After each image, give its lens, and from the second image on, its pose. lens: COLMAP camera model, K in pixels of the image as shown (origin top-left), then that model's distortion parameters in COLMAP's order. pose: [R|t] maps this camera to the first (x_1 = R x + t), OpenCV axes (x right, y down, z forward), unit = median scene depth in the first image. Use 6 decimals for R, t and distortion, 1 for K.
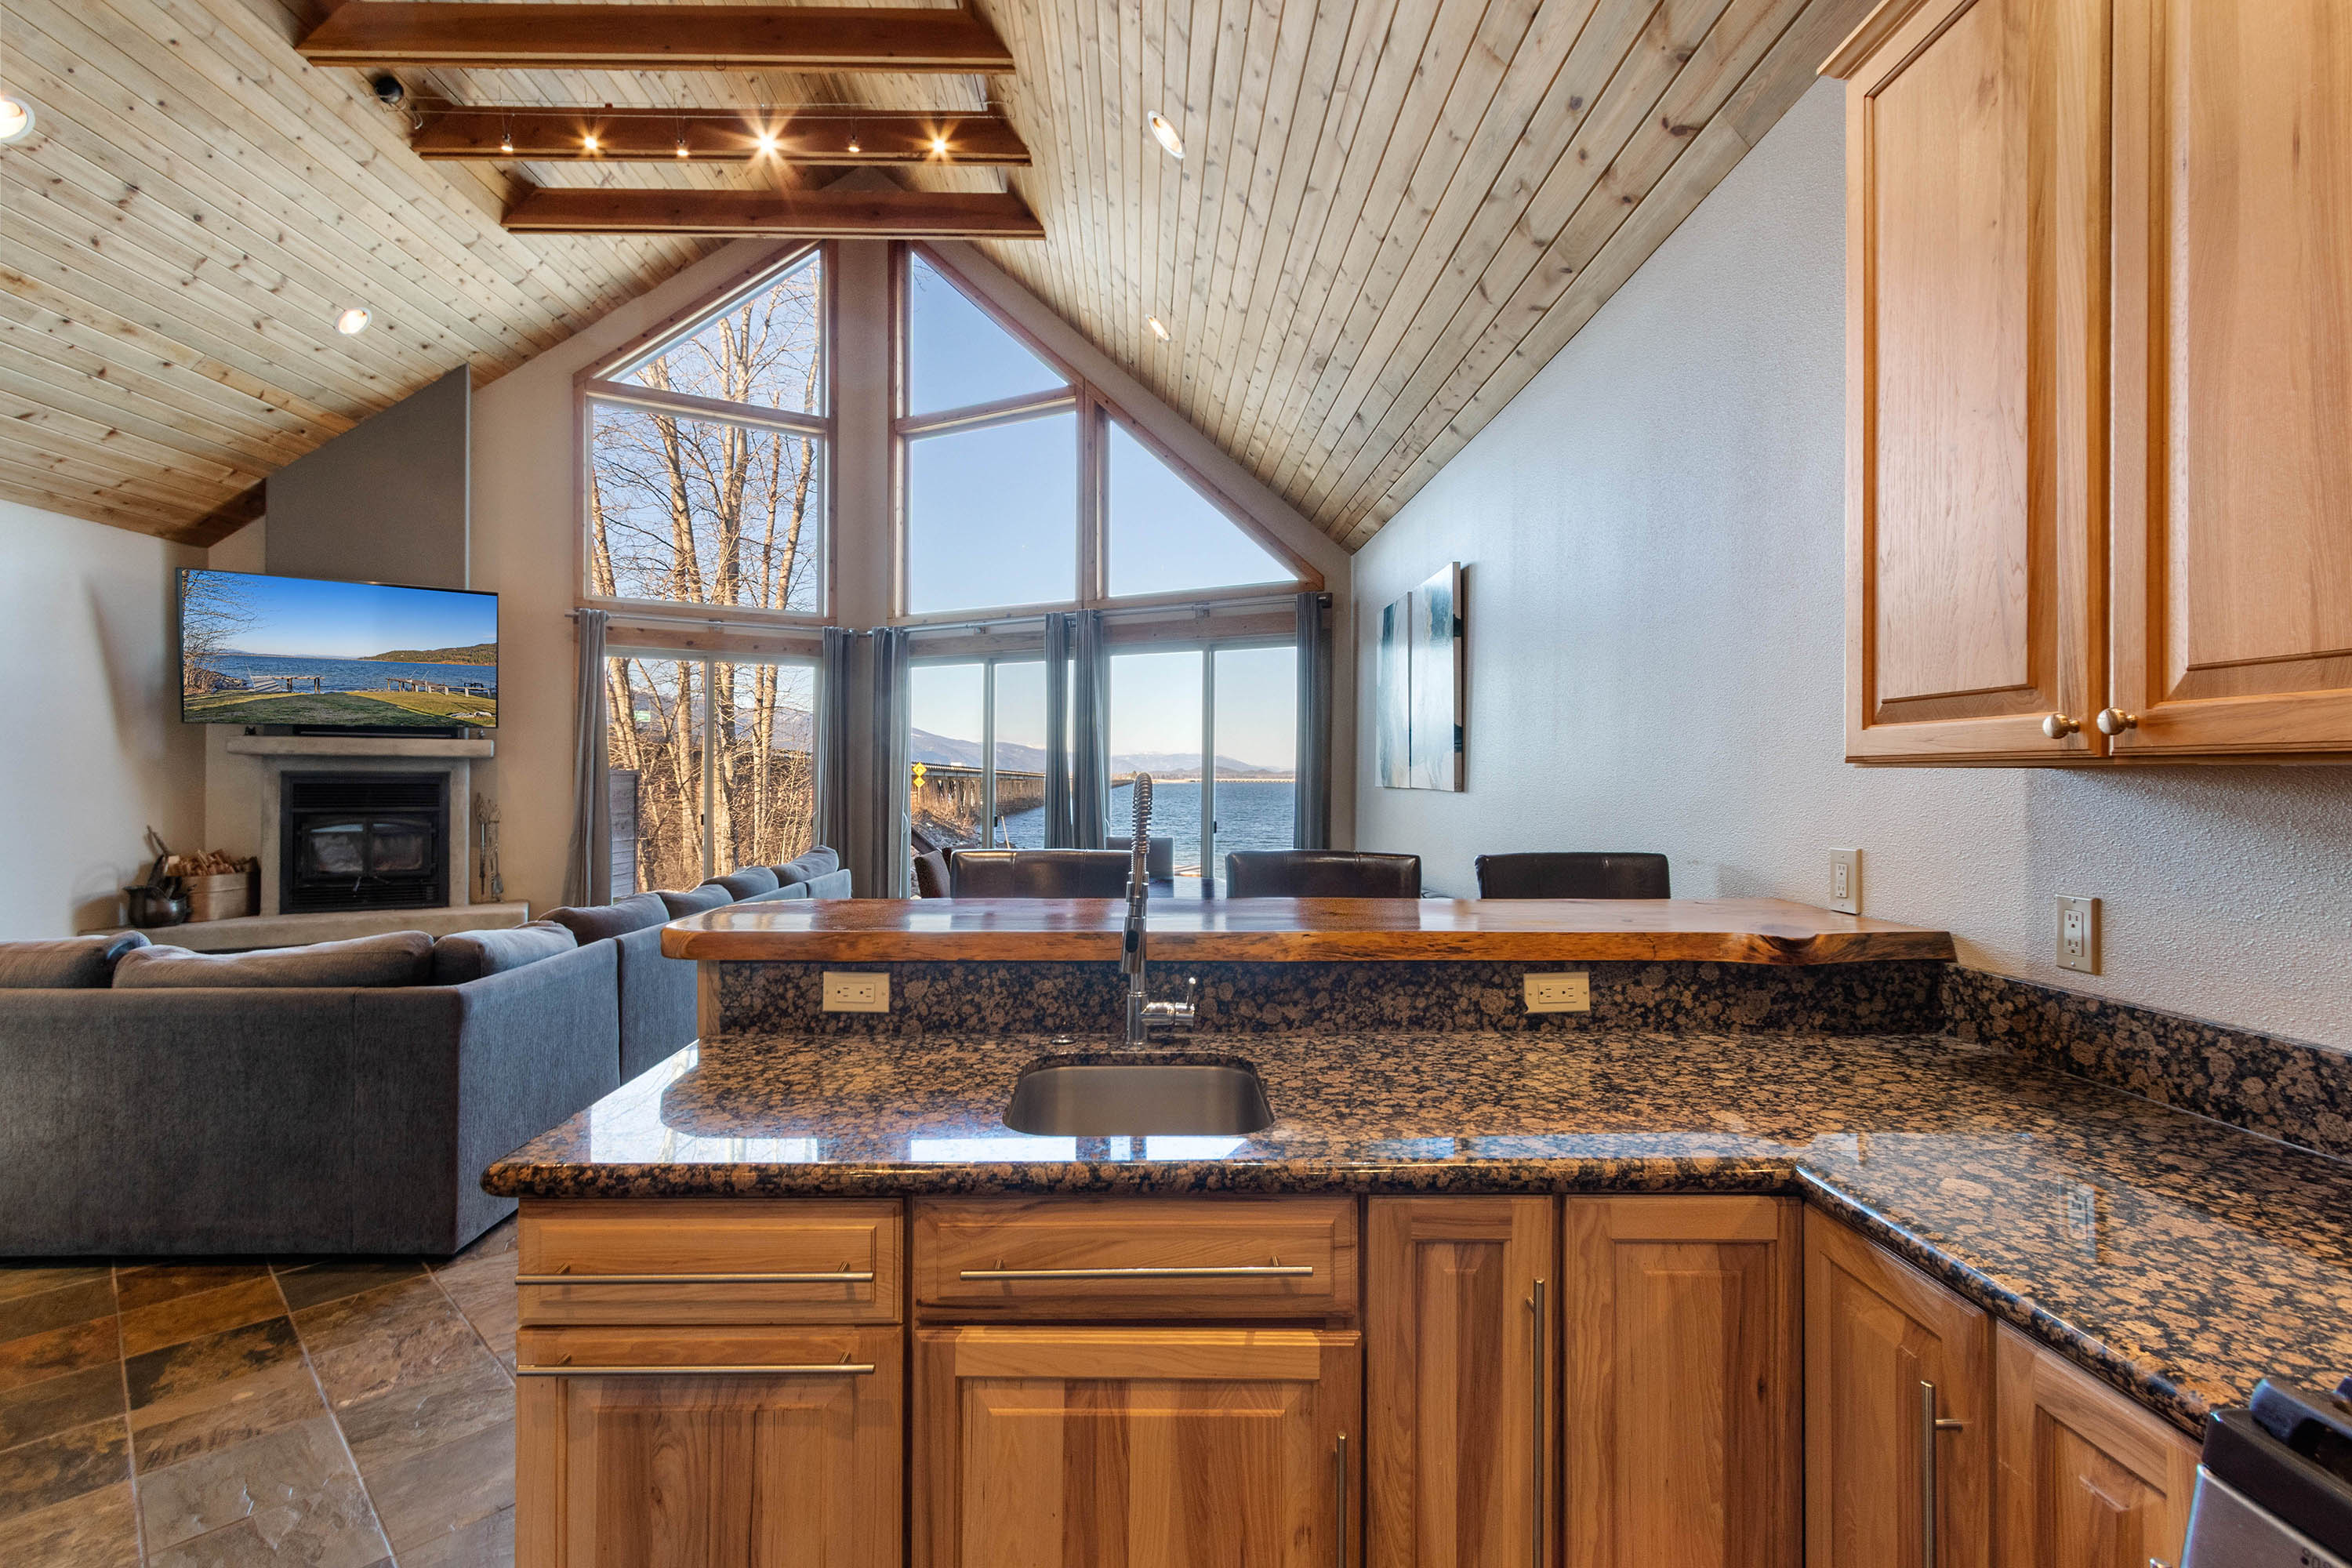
lens RADIAL K [[1074.5, 0, 1159.3], [0, 1074.5, 772.0], [0, 0, 1]] dist [0.004277, -0.001427]
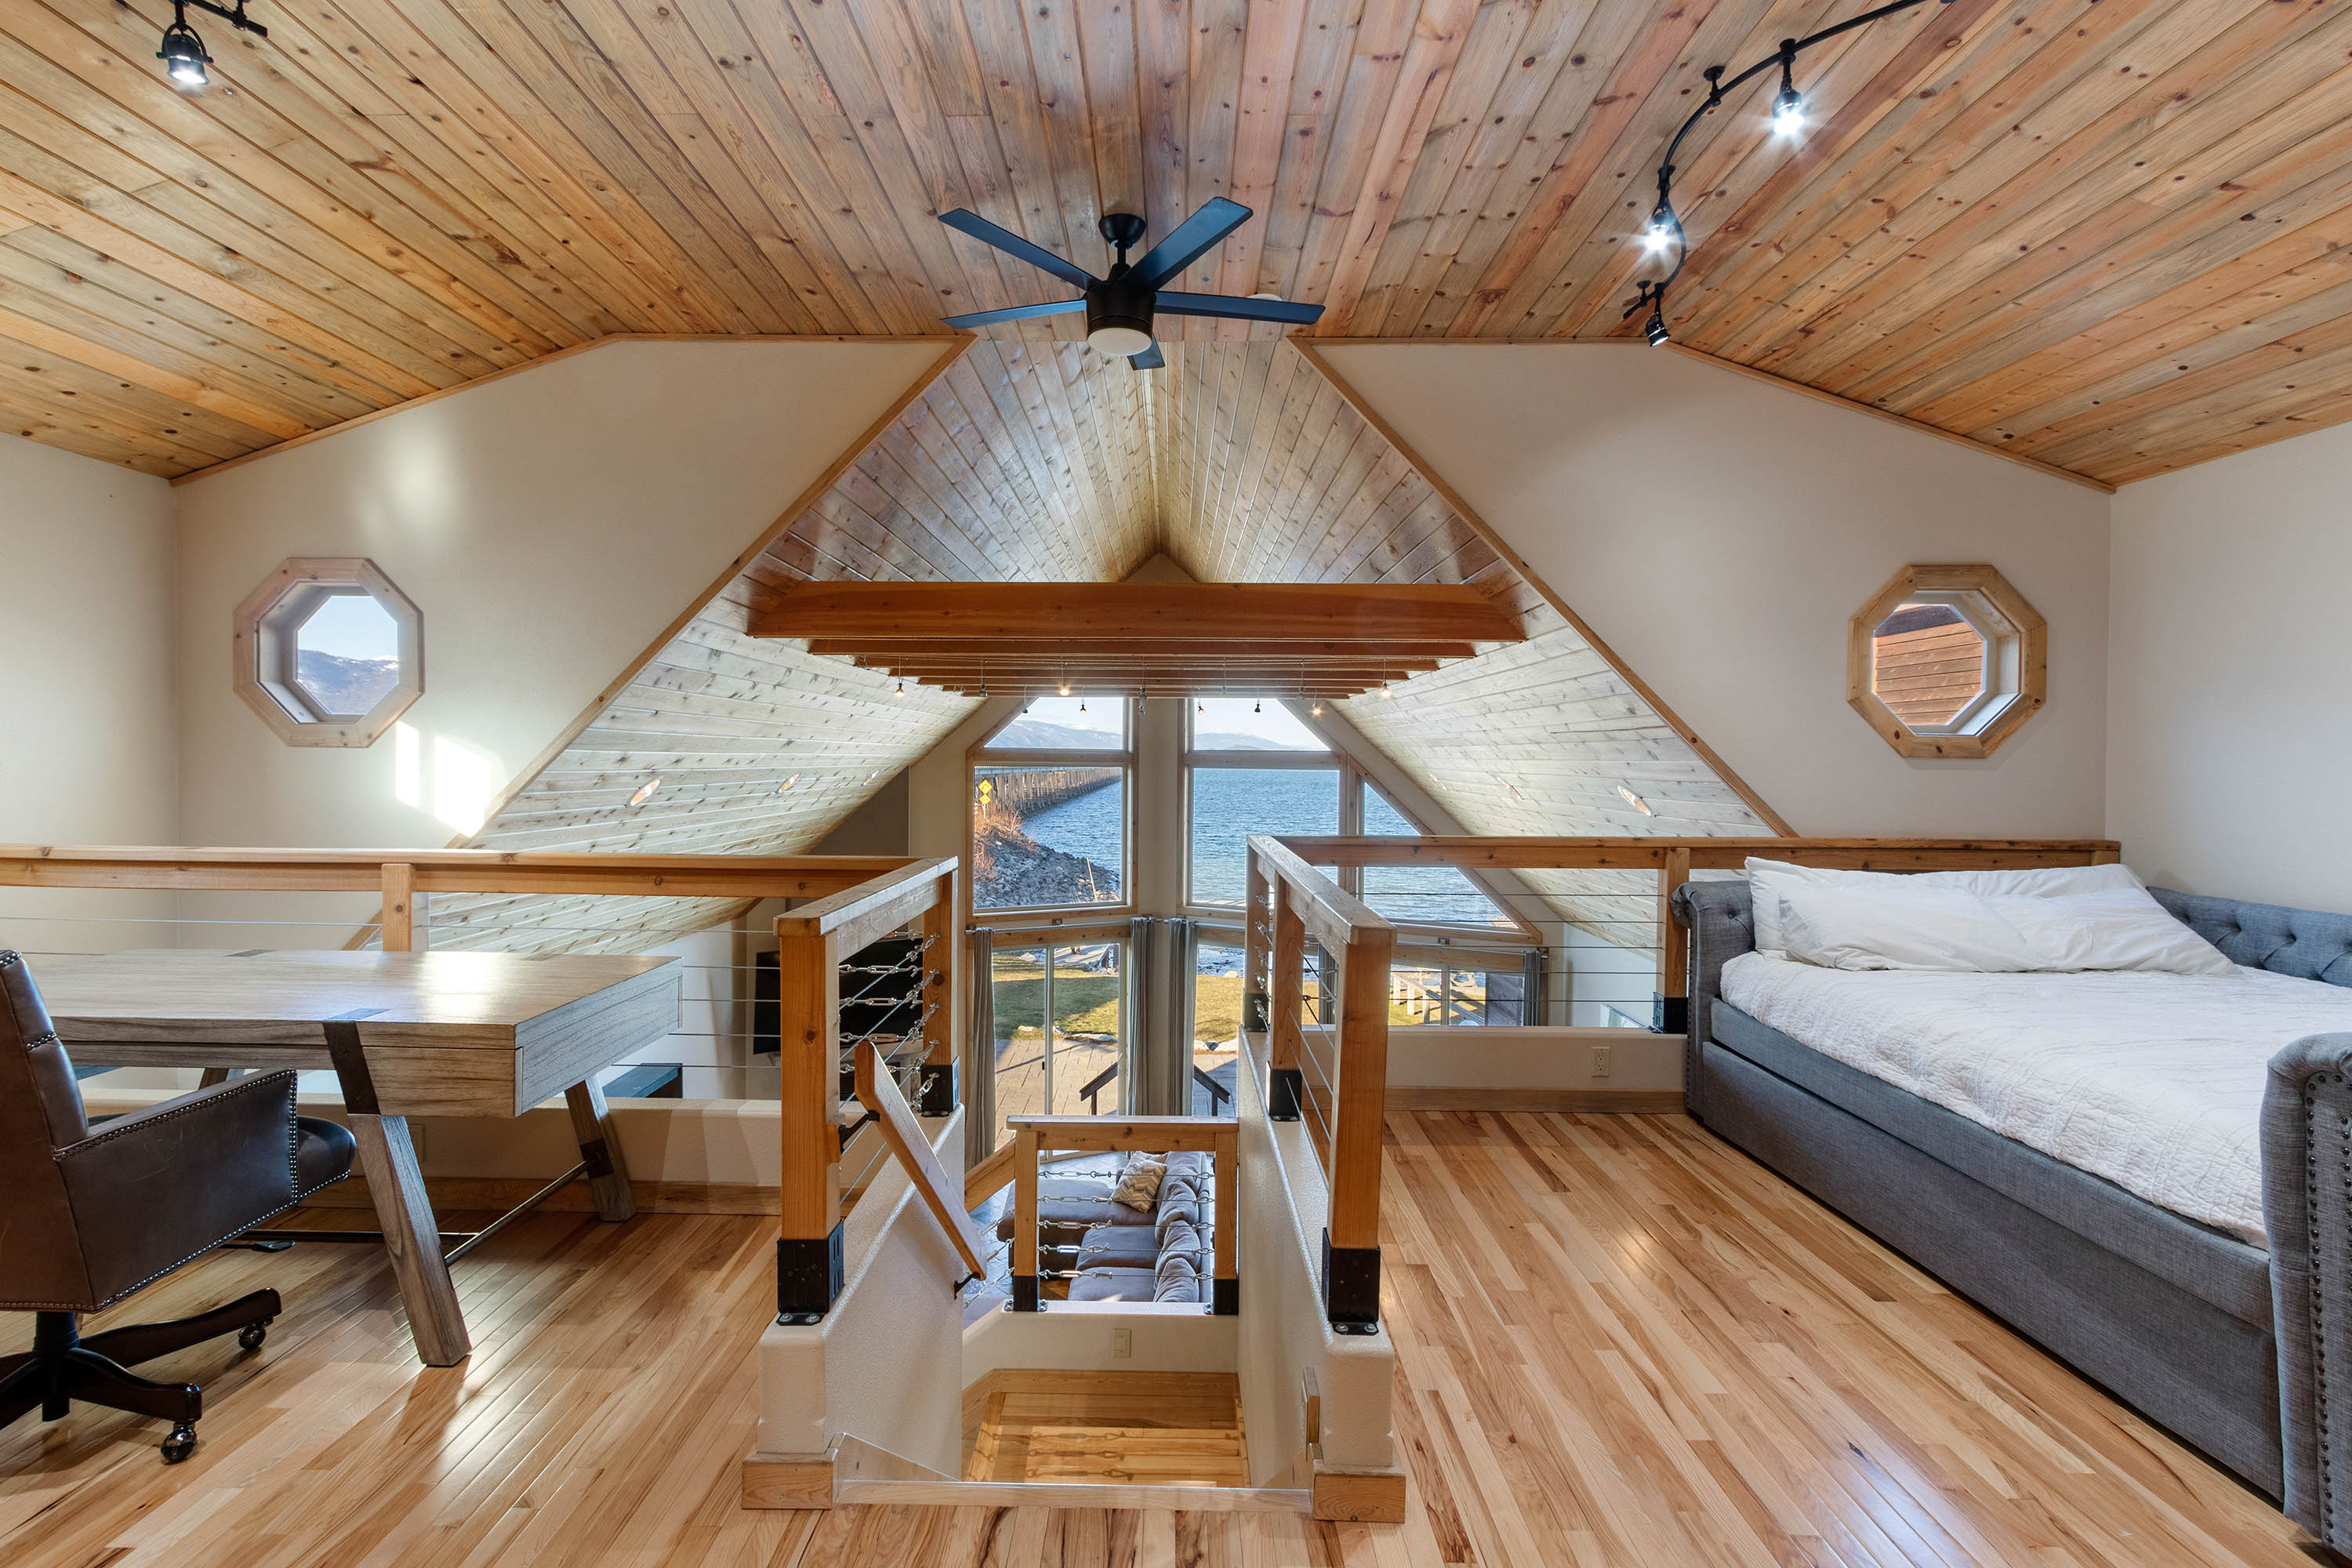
lens RADIAL K [[1080.9, 0, 1155.0], [0, 1080.9, 778.9], [0, 0, 1]] dist [0.004457, -0.001283]
pose [[0.999432, 0.006111, -0.033148, -1.152218], [-0.005295, 0.999682, 0.024642, -1.608606], [0.033288, -0.024453, 0.999147, -1.505232]]
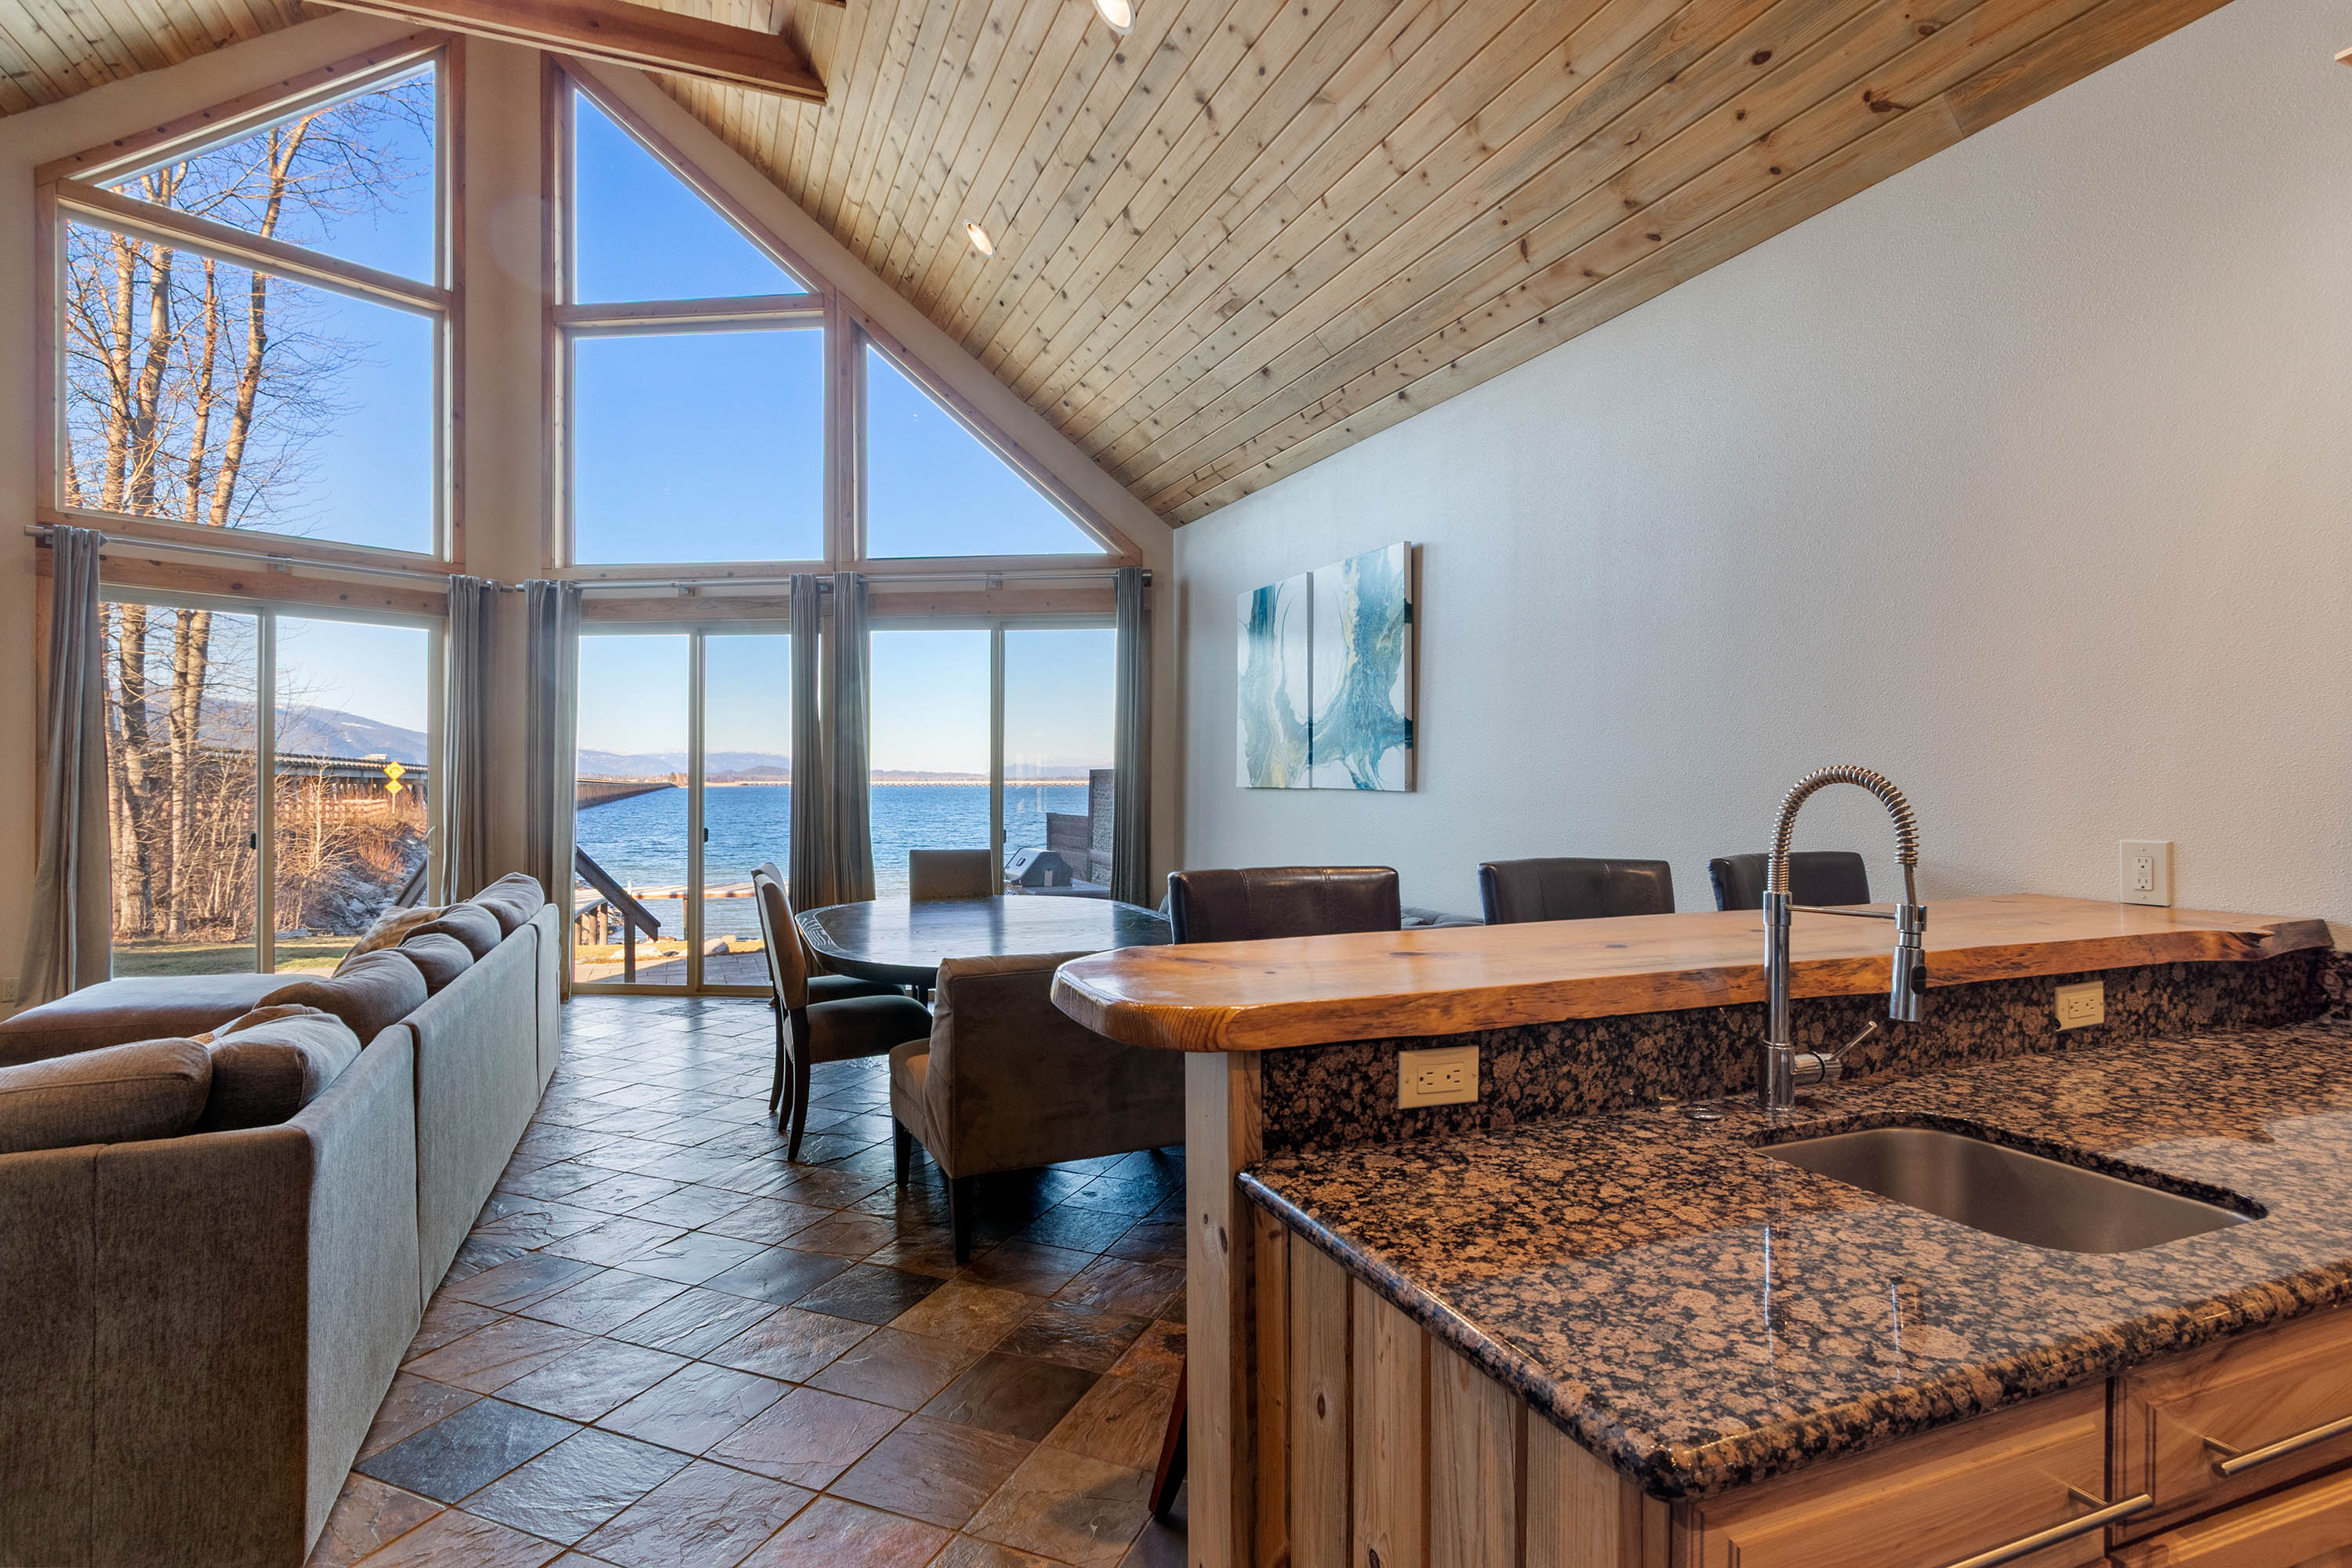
lens RADIAL K [[1179.9, 0, 1159.6], [0, 1179.9, 776.4], [0, 0, 1]] dist [0.004246, -0.001762]
pose [[0.932598, -0.002825, 0.360906, -0.722647], [0.001915, 0.999994, 0.002877, 0.005176], [-0.360912, -0.001992, 0.932598, 0.341204]]
